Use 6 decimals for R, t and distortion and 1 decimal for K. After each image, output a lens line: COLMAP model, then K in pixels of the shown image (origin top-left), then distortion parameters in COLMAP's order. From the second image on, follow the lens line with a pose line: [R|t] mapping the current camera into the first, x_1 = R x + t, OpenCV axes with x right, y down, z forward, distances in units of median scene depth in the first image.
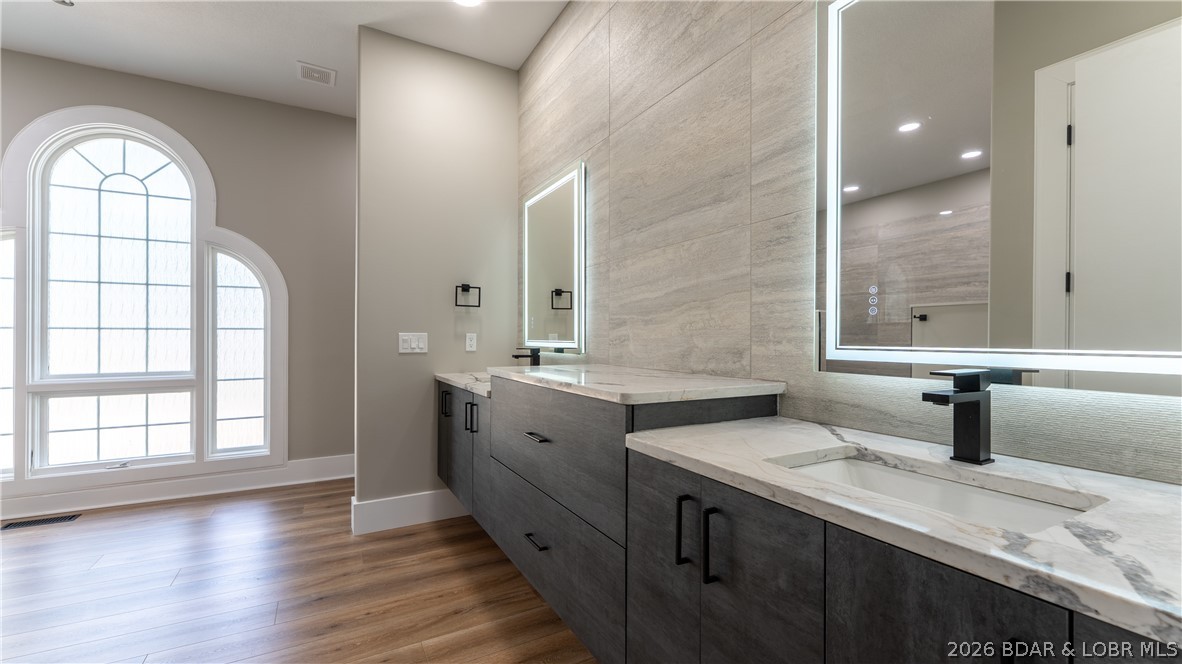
lens RADIAL K [[493.6, 0, 593.3], [0, 493.6, 338.5], [0, 0, 1]] dist [-0.008272, 0.000611]
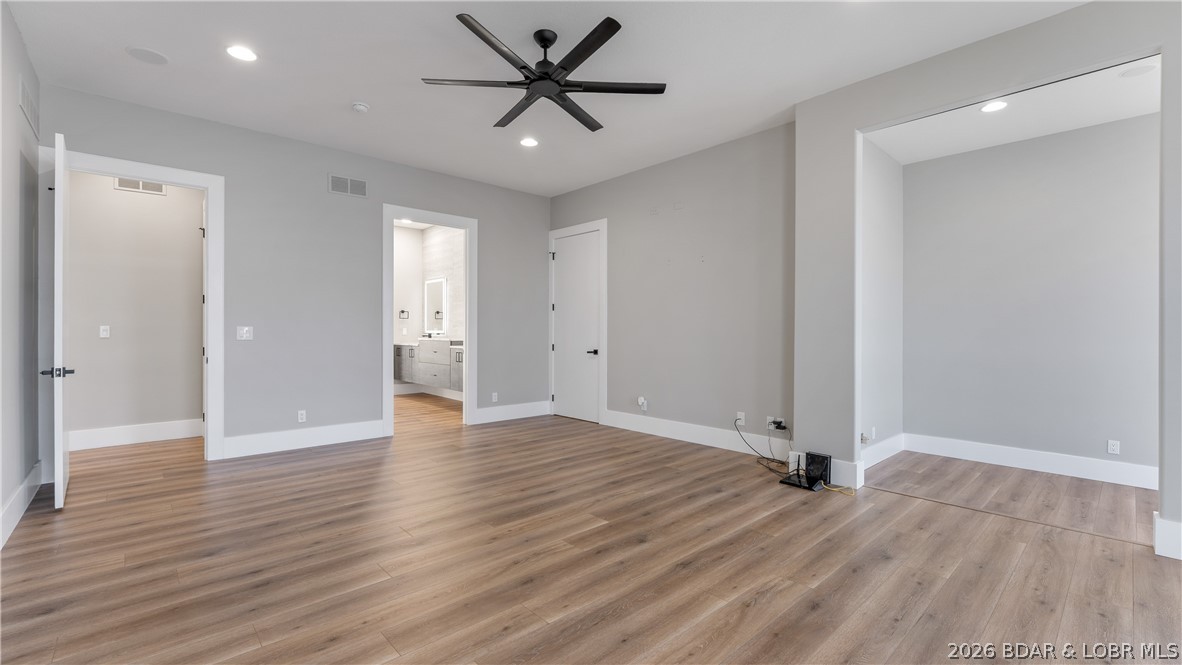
lens RADIAL K [[493.6, 0, 585.9], [0, 493.6, 329.2], [0, 0, 1]] dist [-0.008272, 0.000611]
pose [[0.974864, -0.001431, 0.222796, 0.136244], [0.001564, 0.999999, -0.000417, -0.002136], [-0.222795, 0.000755, 0.974865, -2.094812]]
